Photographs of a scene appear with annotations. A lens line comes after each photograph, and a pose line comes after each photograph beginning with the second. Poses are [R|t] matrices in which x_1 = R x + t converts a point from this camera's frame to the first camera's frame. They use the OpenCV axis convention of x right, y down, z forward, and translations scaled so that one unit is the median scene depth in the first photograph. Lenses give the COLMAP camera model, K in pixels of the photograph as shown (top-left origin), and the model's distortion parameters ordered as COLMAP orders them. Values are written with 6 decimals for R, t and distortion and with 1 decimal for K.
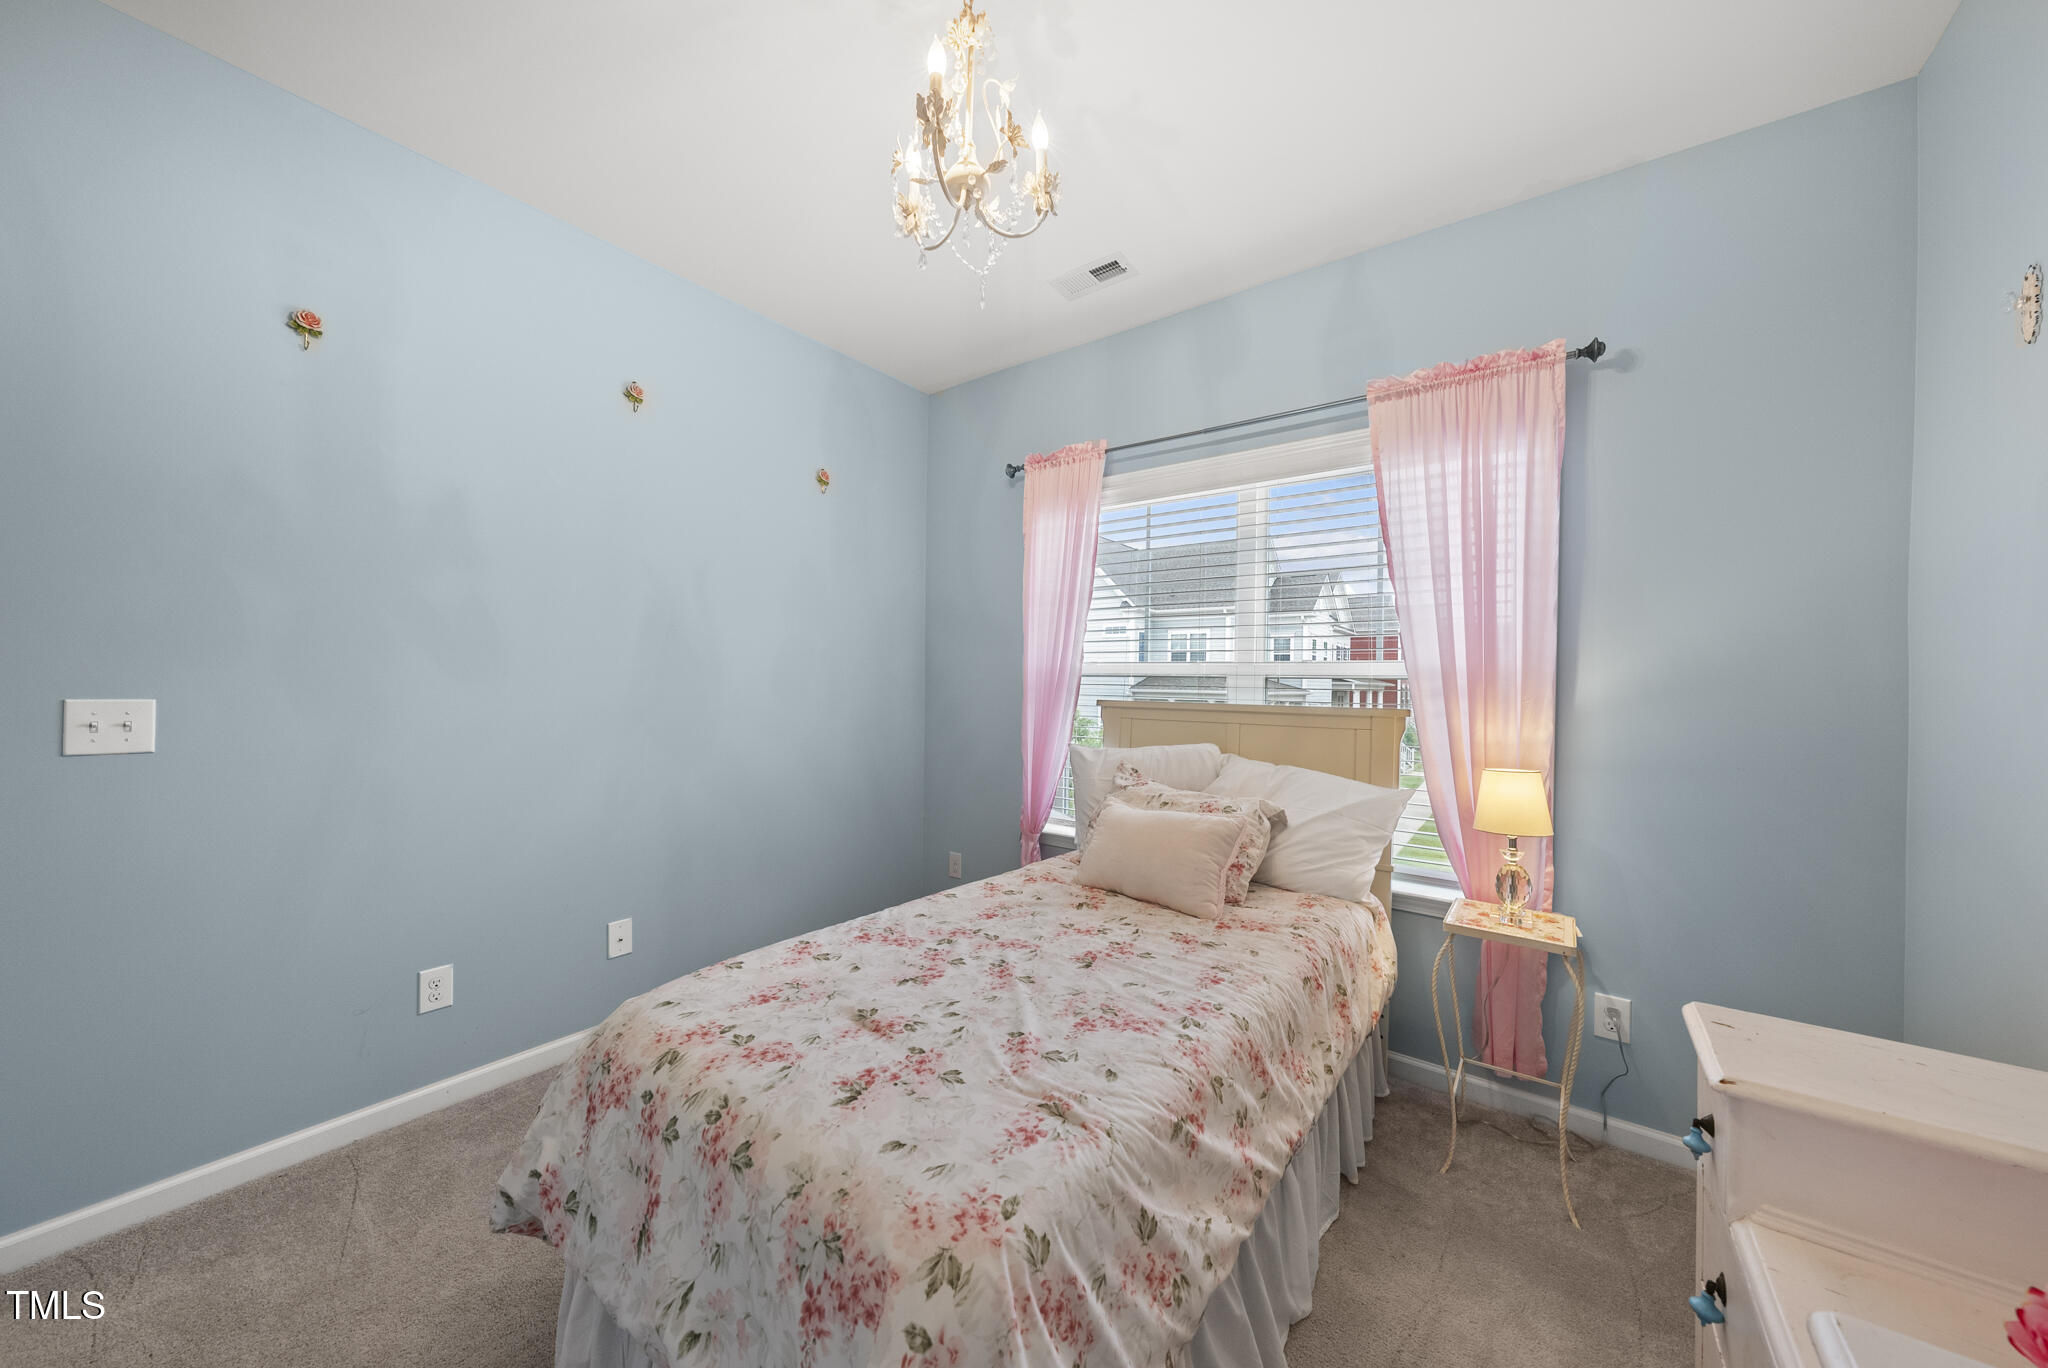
lens RADIAL K [[697.2, 0, 1031.8], [0, 697.2, 682.0], [0, 0, 1]] dist [-0.001837, 0.000150]
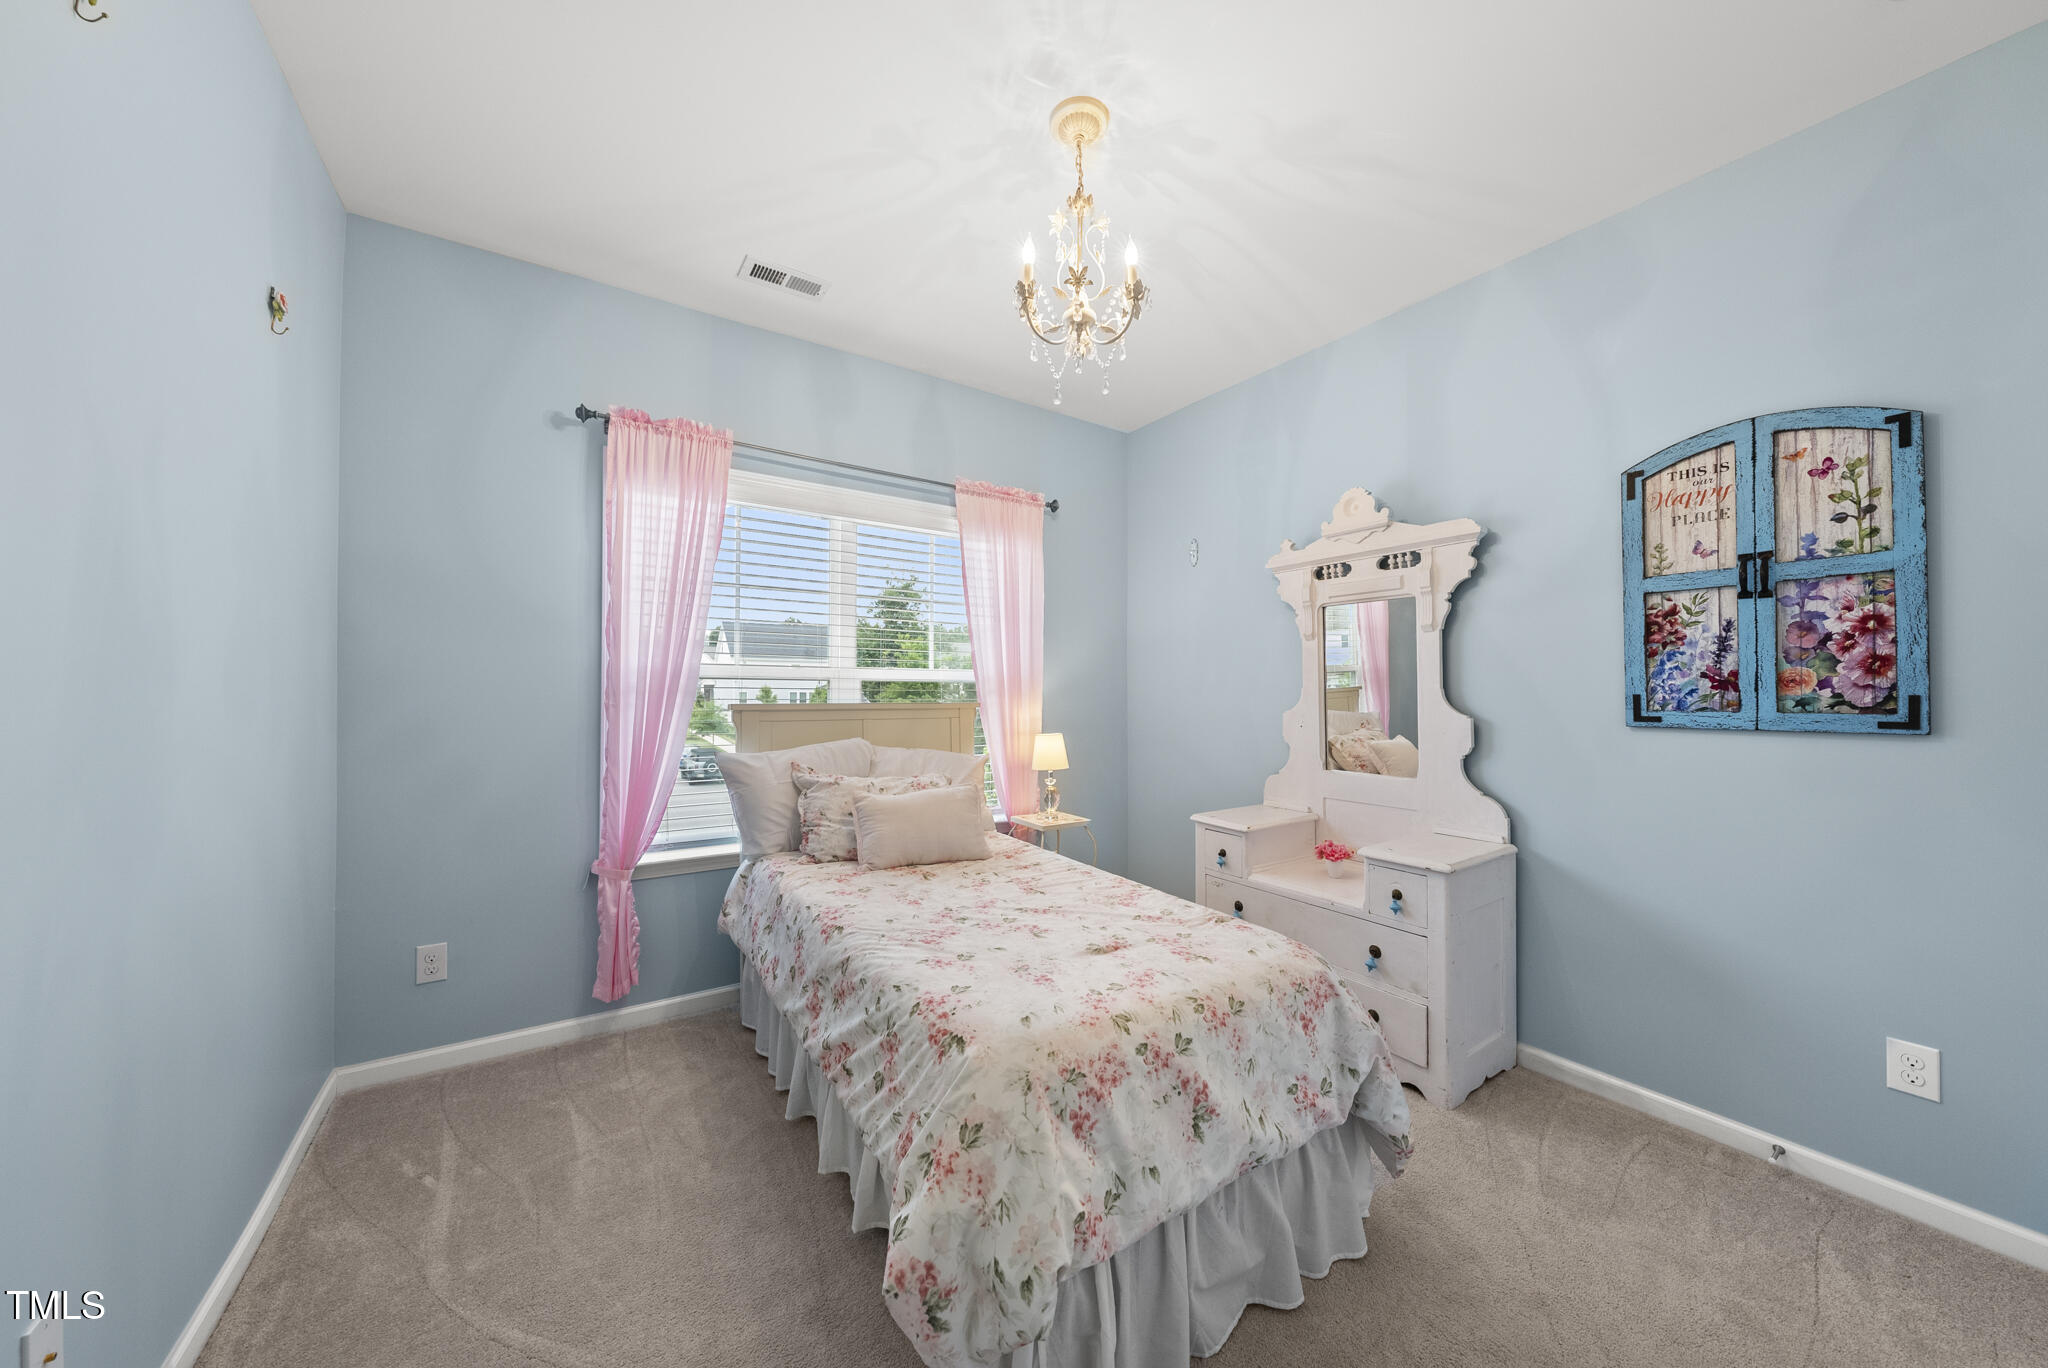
lens RADIAL K [[697.2, 0, 1017.4], [0, 697.2, 686.3], [0, 0, 1]] dist [-0.001837, 0.000150]
pose [[0.337187, -0.008110, 0.941403, -1.173533], [-0.000383, 0.999962, 0.008751, -0.013270], [-0.941438, -0.003311, 0.337171, 0.552407]]
